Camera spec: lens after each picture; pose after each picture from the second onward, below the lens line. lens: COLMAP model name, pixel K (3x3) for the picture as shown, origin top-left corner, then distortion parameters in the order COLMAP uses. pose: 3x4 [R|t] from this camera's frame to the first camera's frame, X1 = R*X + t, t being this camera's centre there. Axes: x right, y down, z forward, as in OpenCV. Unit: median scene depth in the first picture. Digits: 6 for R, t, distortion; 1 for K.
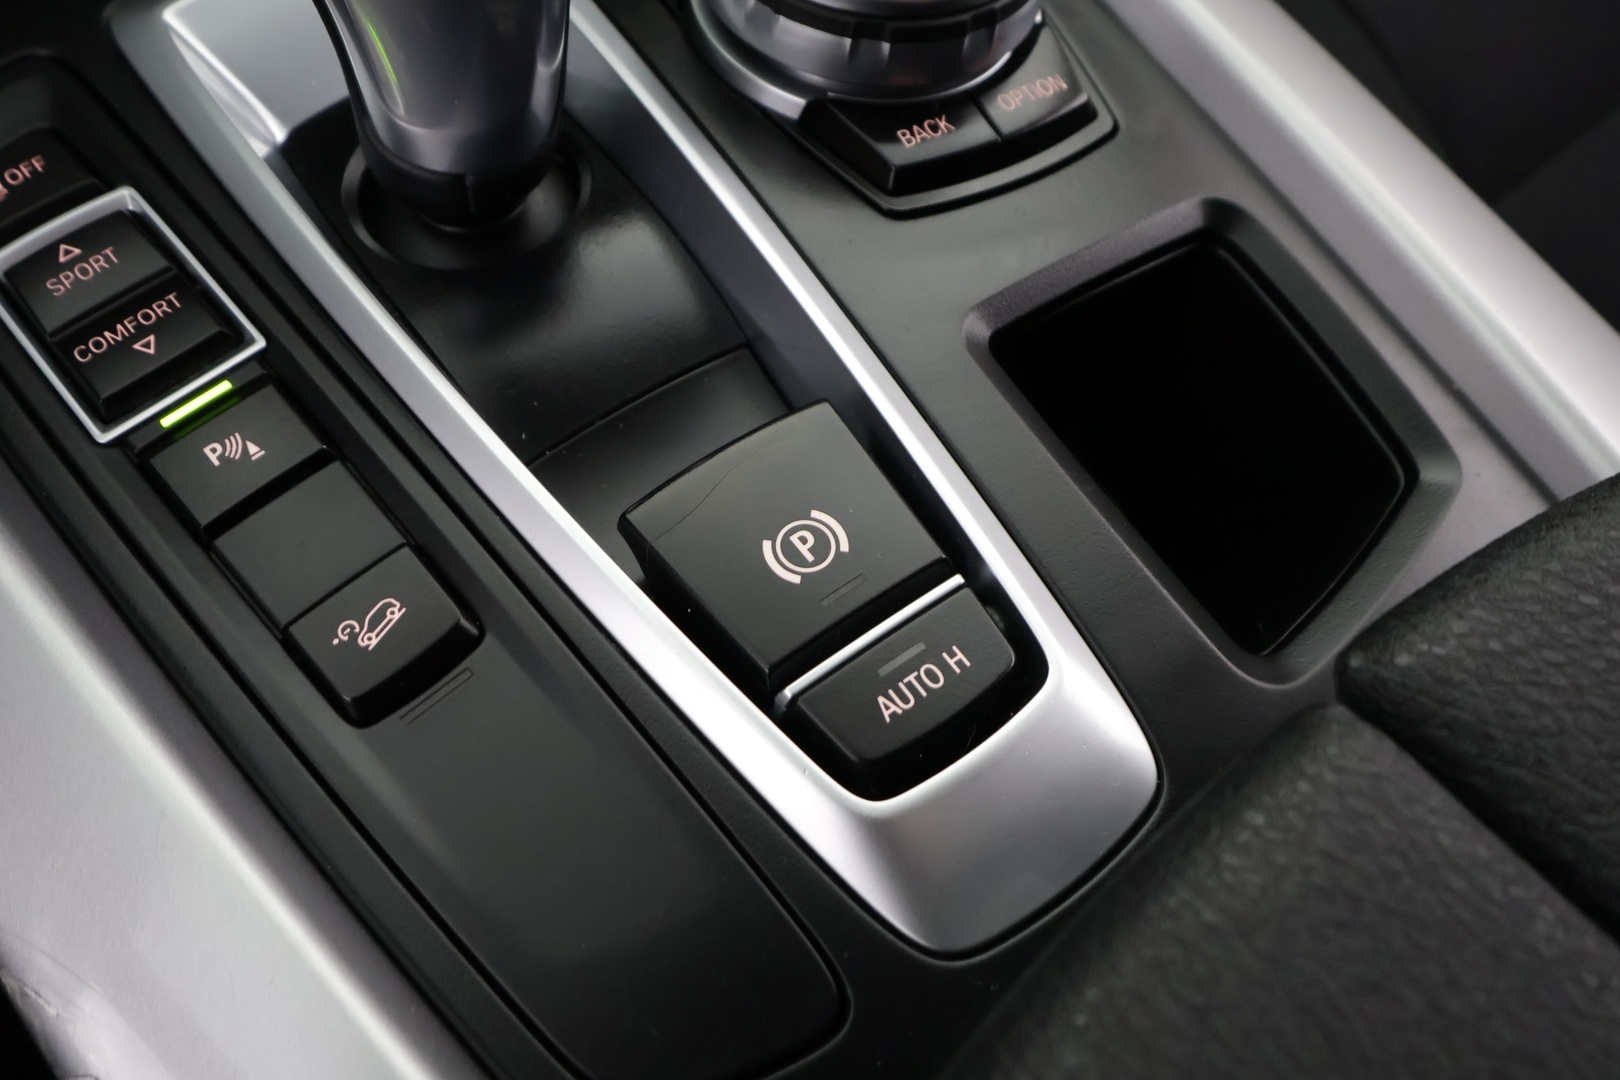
lens RADIAL K [[1267.9, 0, 804.7], [0, 1267.9, 529.6], [0, 0, 1]] dist [0.002452, 0.001671]
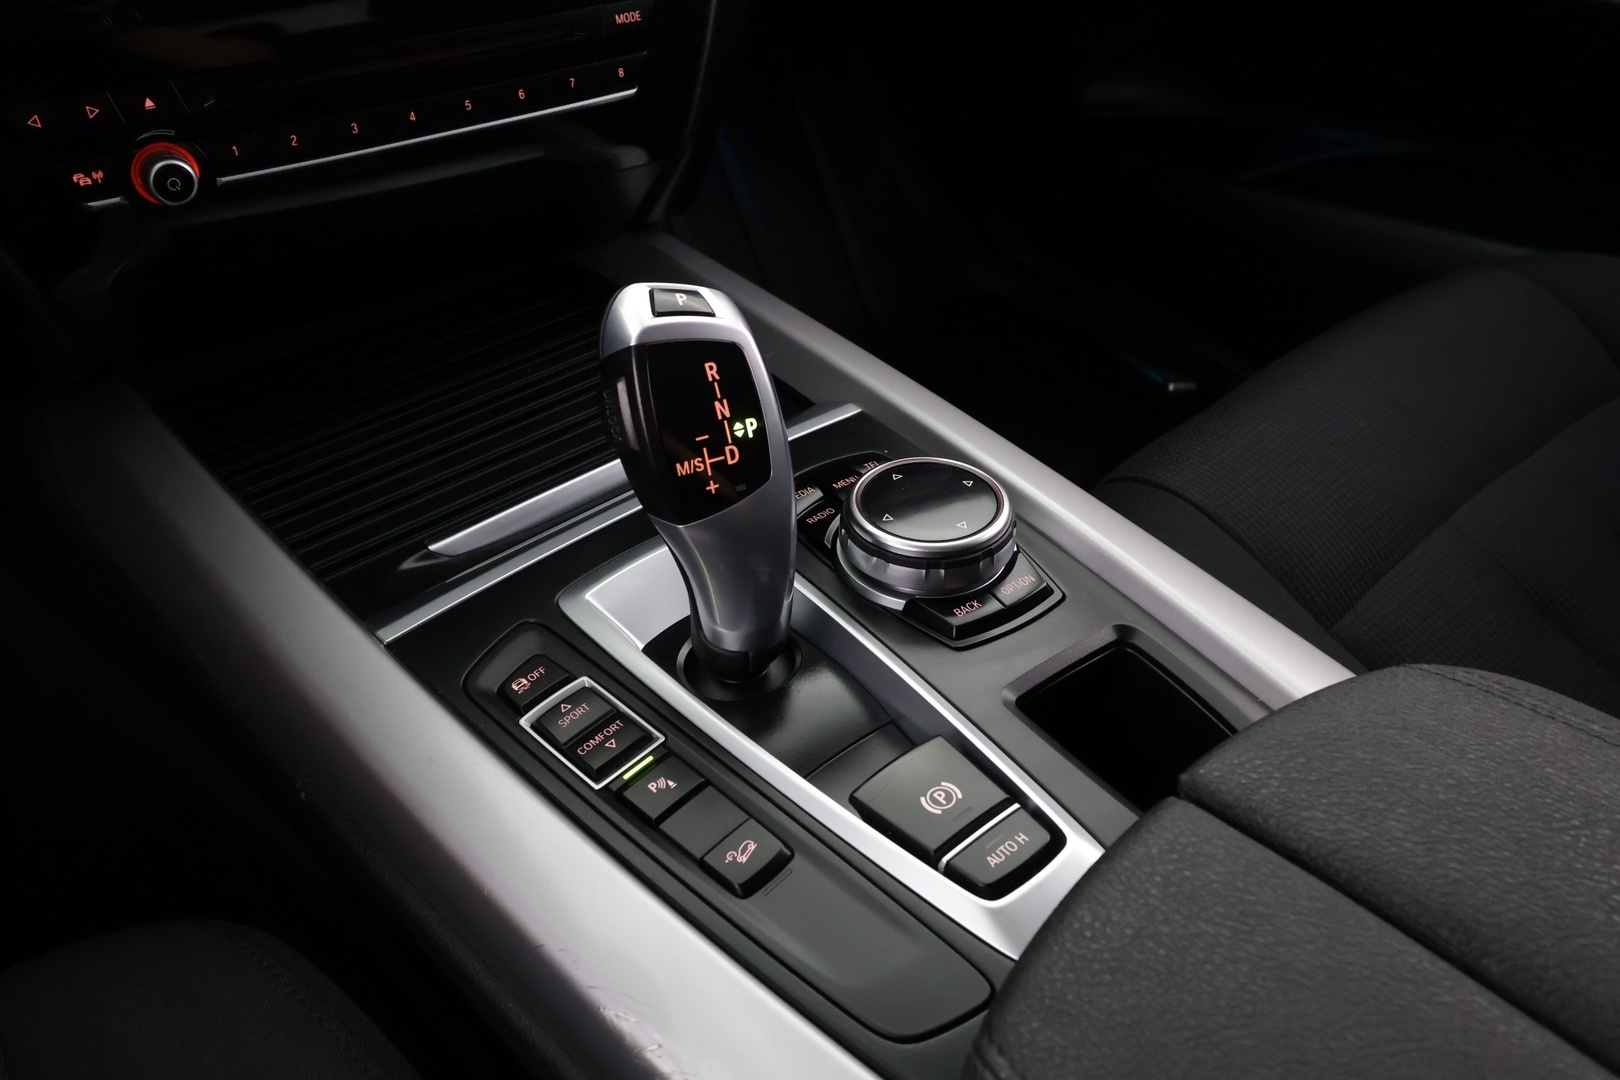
lens RADIAL K [[1267.9, 0, 802.4], [0, 1267.9, 535.1], [0, 0, 1]] dist [0.002452, 0.001671]
pose [[0.993435, -0.113076, -0.017335, -0.129041], [0.097231, 0.914457, -0.392830, 0.379559], [0.060272, 0.388565, 0.919448, -1.001232]]
